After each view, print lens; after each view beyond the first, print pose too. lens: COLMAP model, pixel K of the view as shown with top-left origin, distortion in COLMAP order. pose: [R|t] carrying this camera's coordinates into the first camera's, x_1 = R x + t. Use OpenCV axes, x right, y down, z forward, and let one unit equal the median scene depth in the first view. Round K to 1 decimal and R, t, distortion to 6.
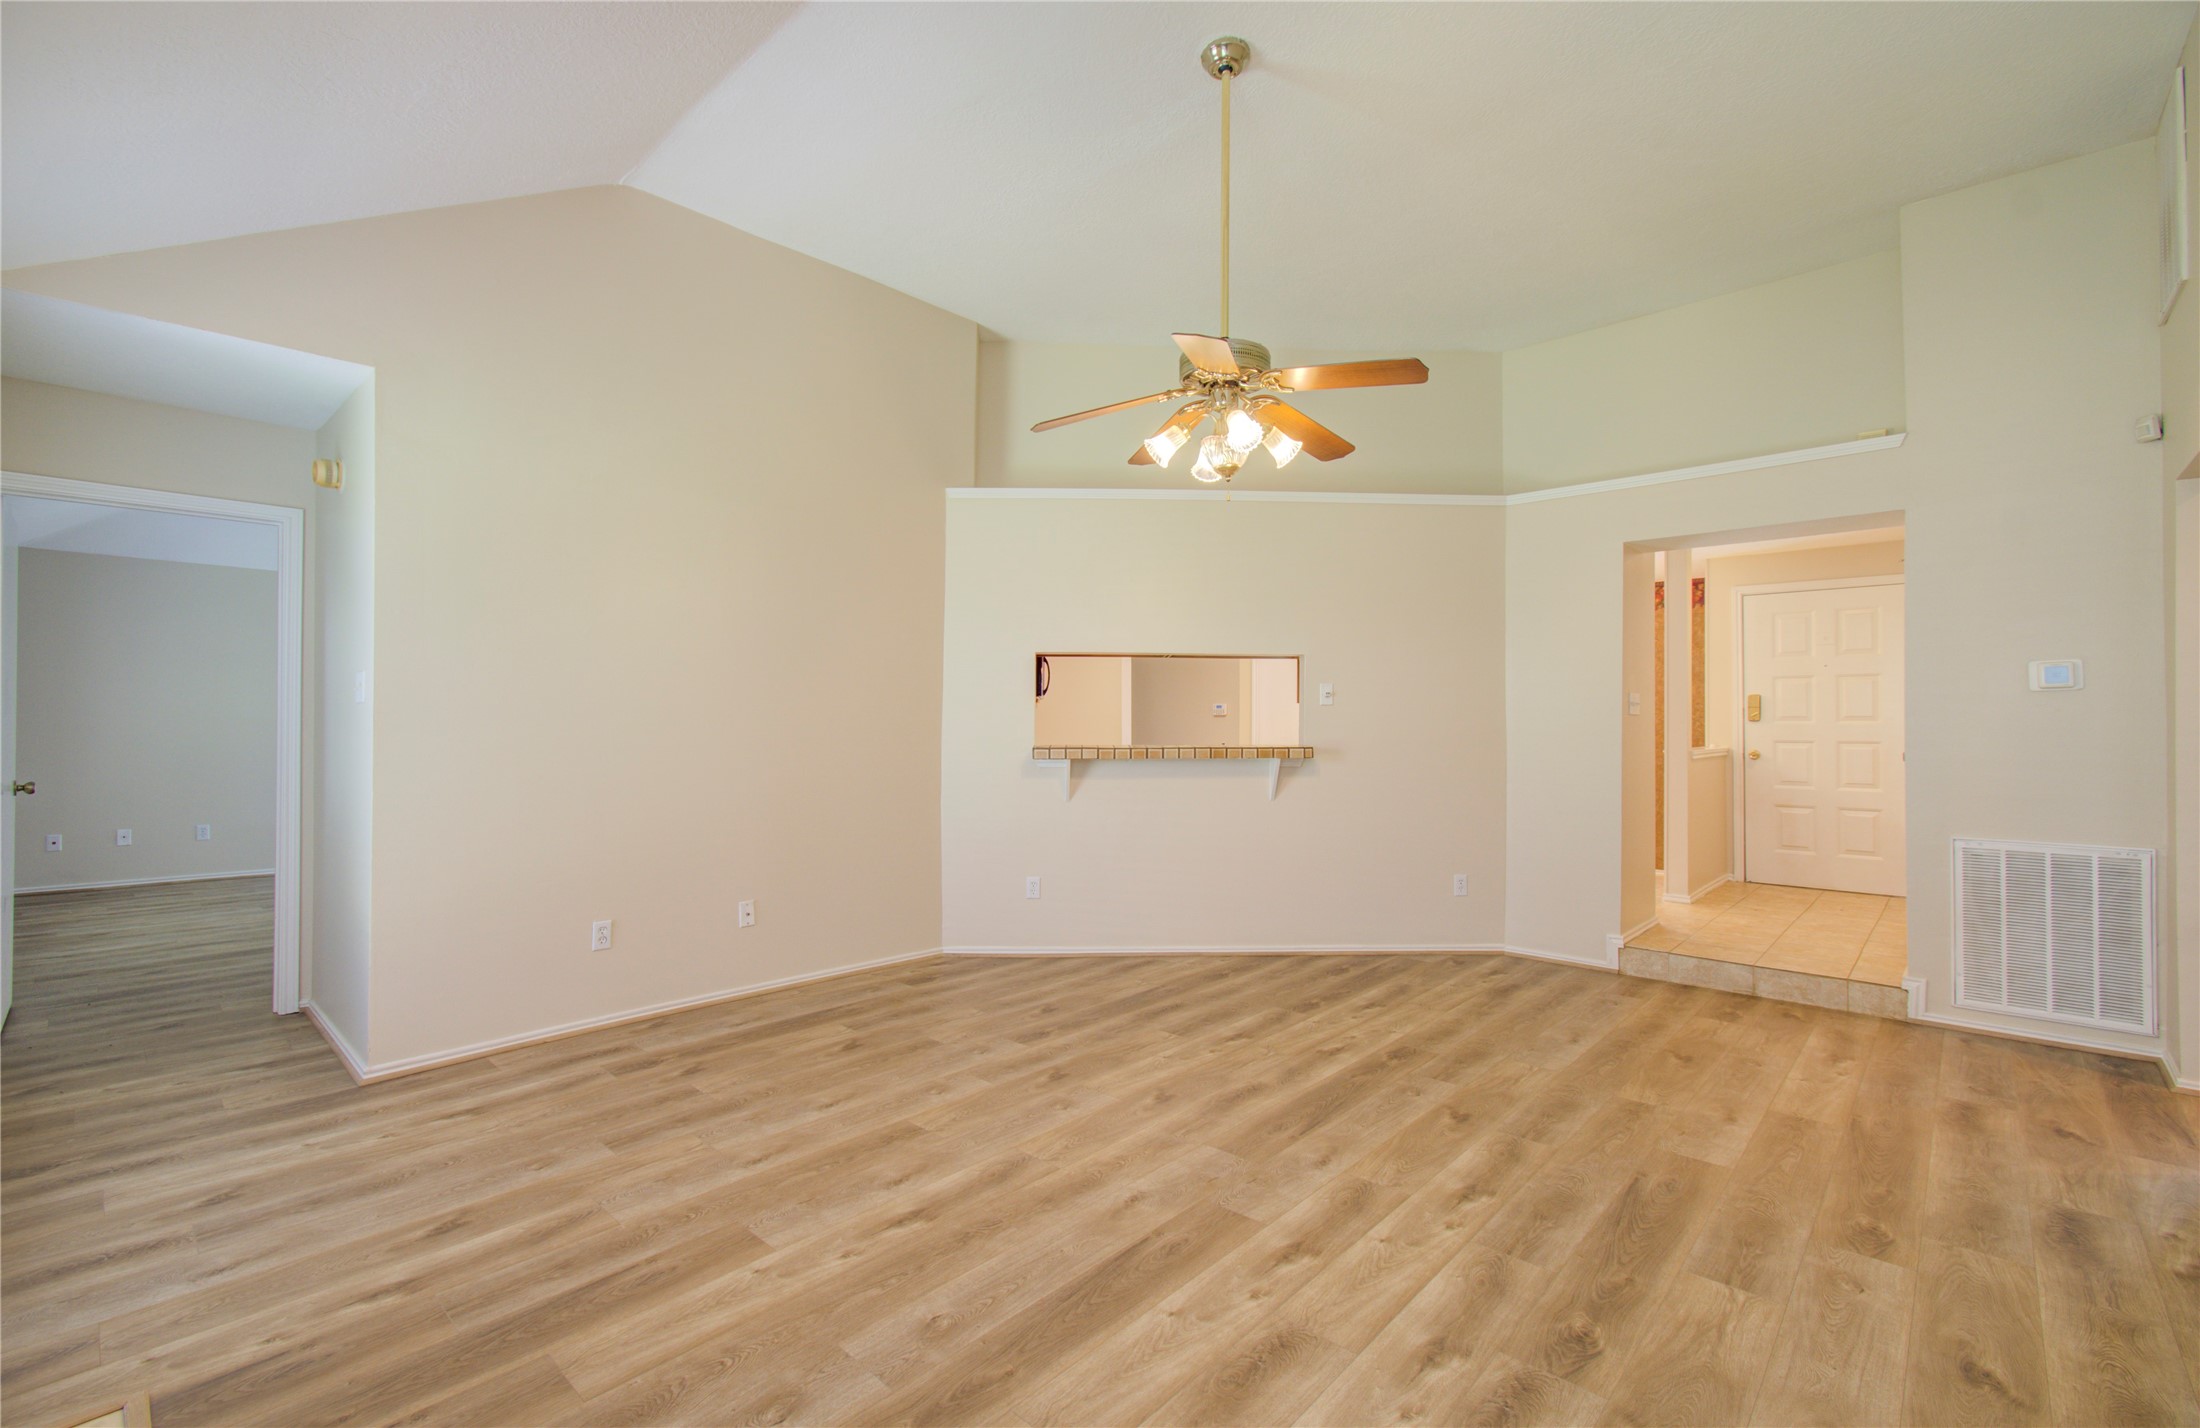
lens RADIAL K [[923.6, 0, 1100.0], [0, 923.6, 714.0], [0, 0, 1]] dist [0.001405, 0.000228]
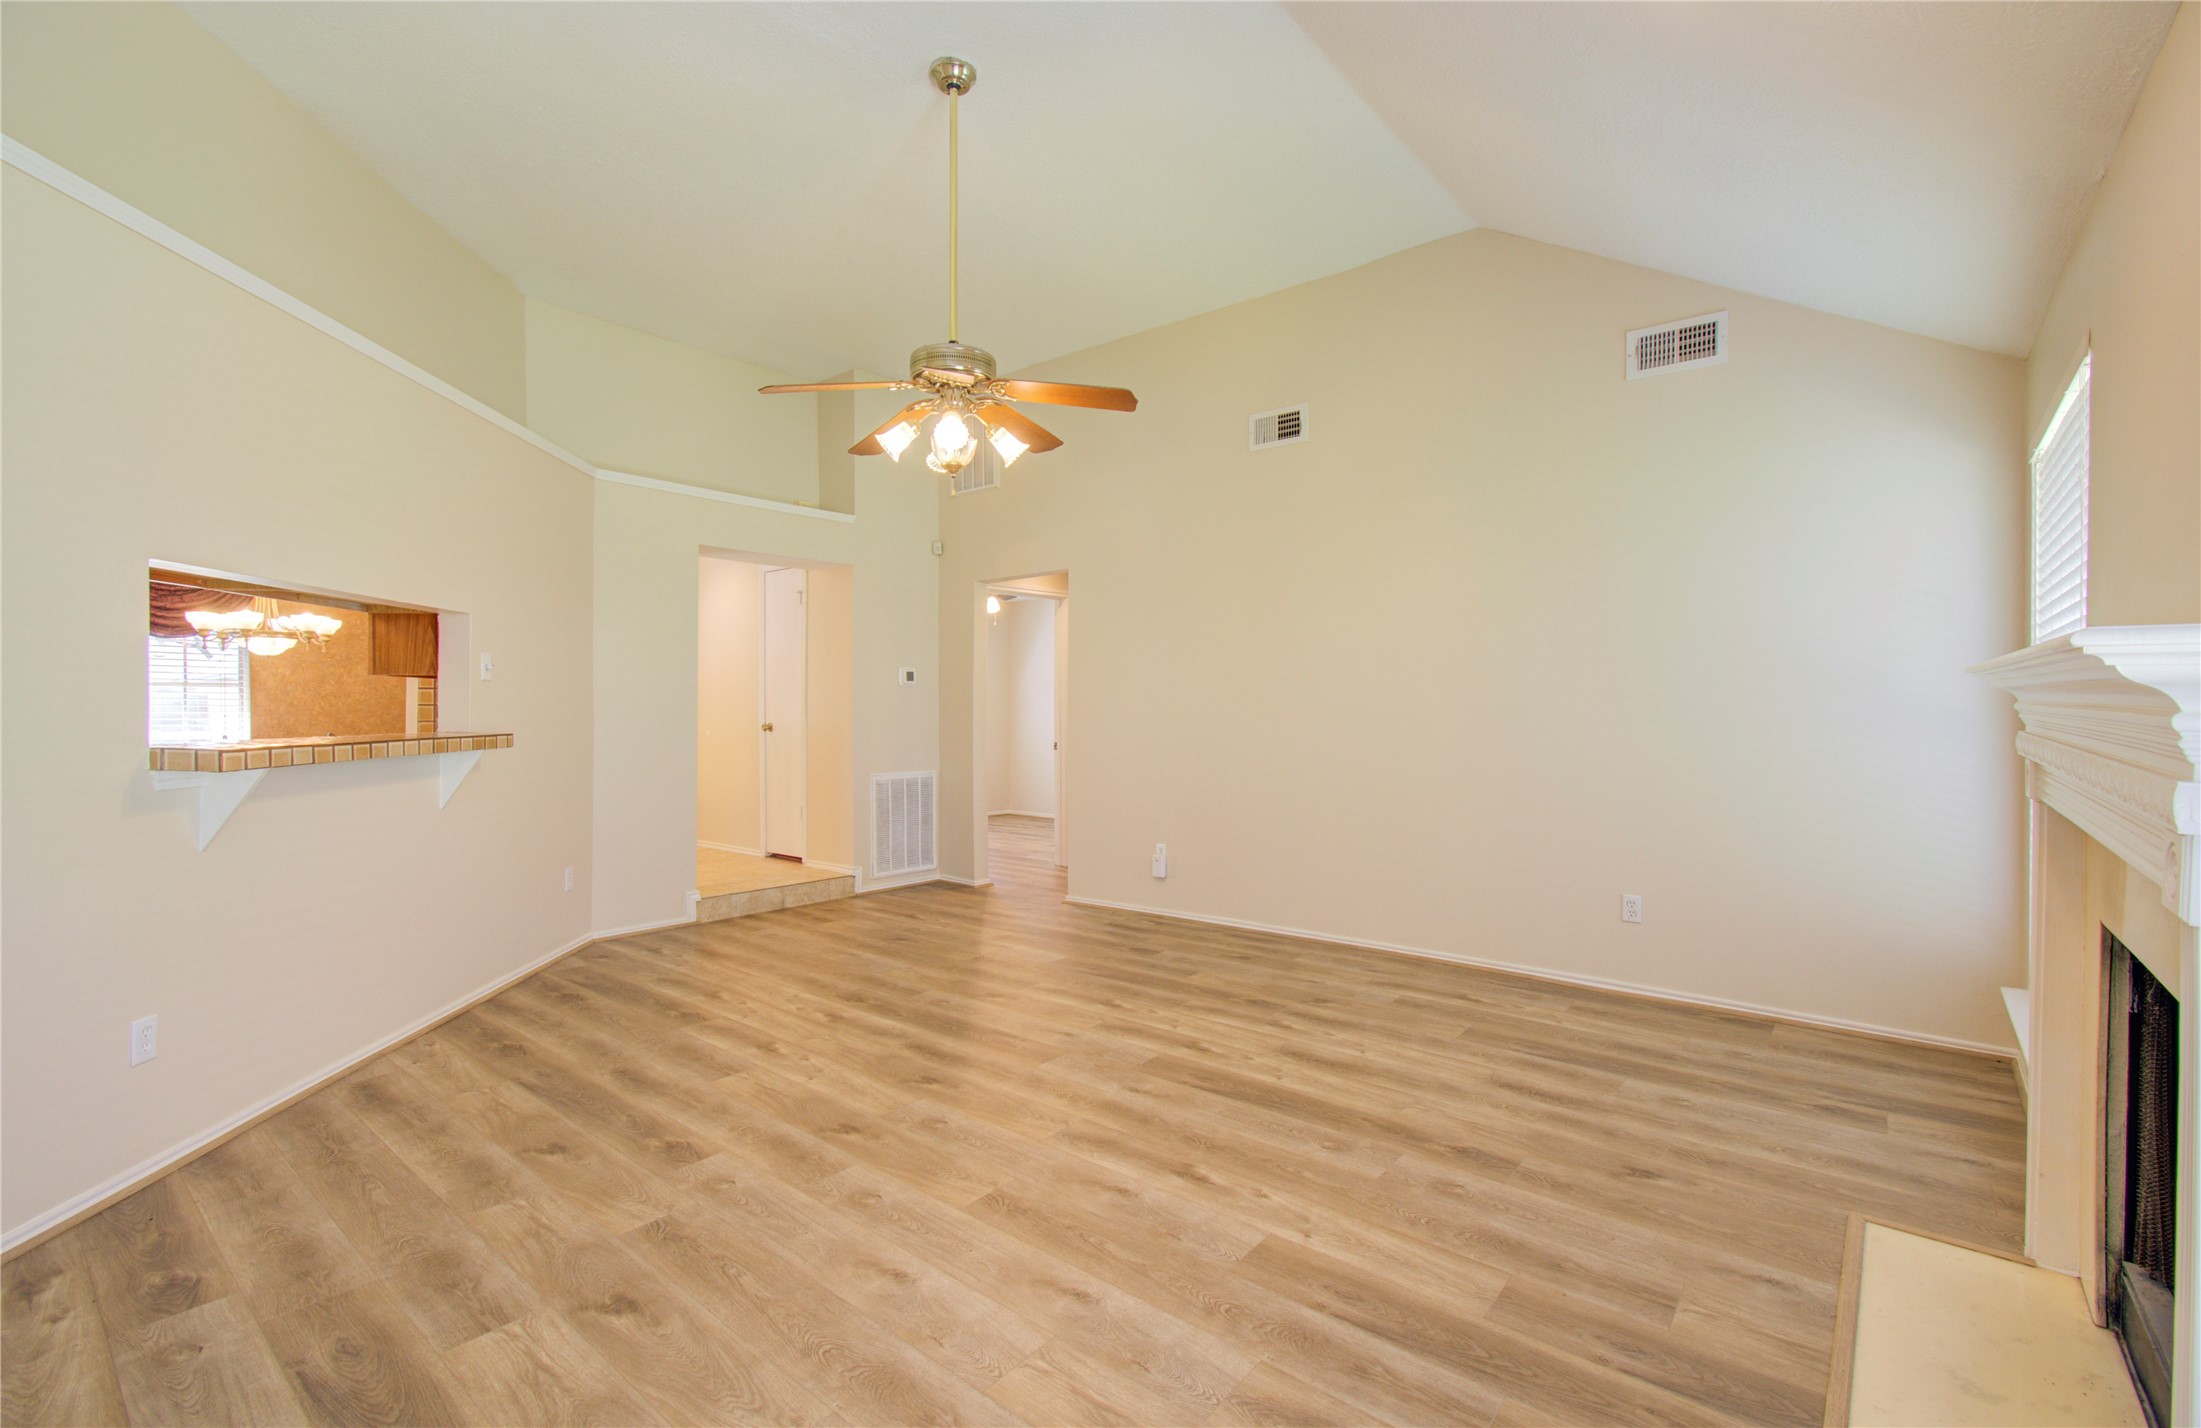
lens RADIAL K [[980.6, 0, 1100.5], [0, 980.6, 714.0], [0, 0, 1]] dist [0.001105, 0.000394]
pose [[-0.070874, -0.002936, 0.997481, -0.900660], [-0.020650, 0.999786, 0.001476, 0.021303], [-0.997272, -0.020493, -0.070919, 0.829907]]
